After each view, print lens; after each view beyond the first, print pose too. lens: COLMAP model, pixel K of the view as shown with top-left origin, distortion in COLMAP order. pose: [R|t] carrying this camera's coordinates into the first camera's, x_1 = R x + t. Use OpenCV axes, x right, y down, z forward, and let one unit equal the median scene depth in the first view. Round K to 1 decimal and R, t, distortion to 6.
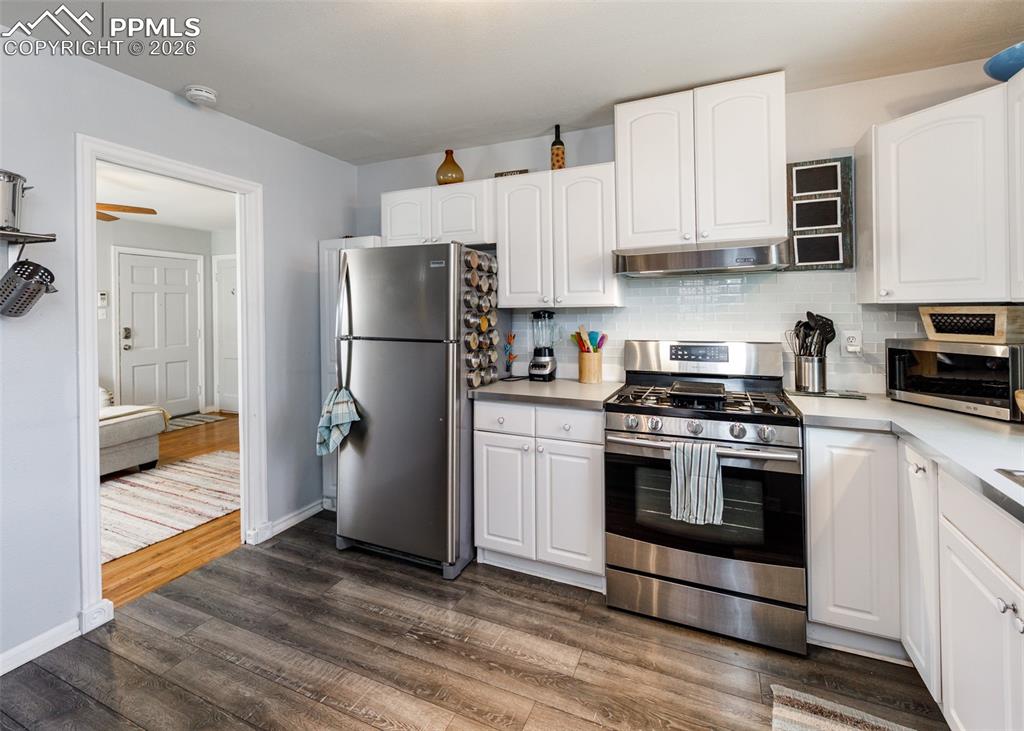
lens RADIAL K [[468.9, 0, 492.6], [0, 468.9, 307.8], [0, 0, 1]] dist [-0.001047, 0.000881]
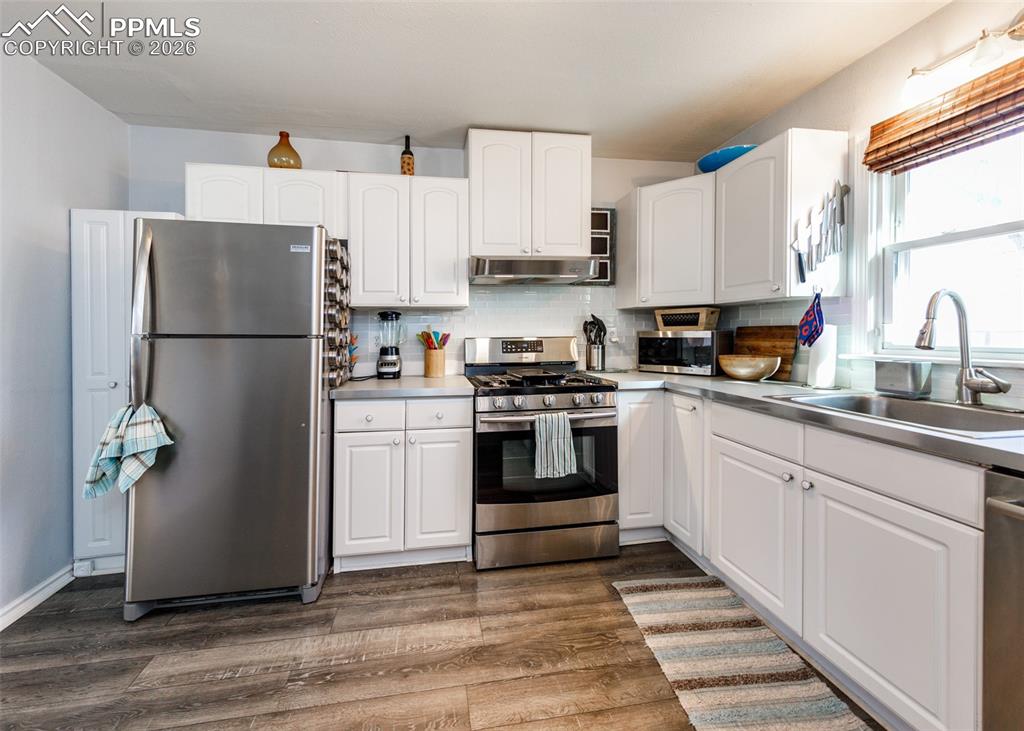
lens RADIAL K [[383.4, 0, 479.1], [0, 383.4, 334.1], [0, 0, 1]] dist [0.002290, -0.000532]
pose [[0.833788, 0.002158, 0.552081, -0.247103], [-0.003705, 0.999992, 0.001686, 0.067688], [-0.552073, -0.003451, 0.833789, 0.225290]]
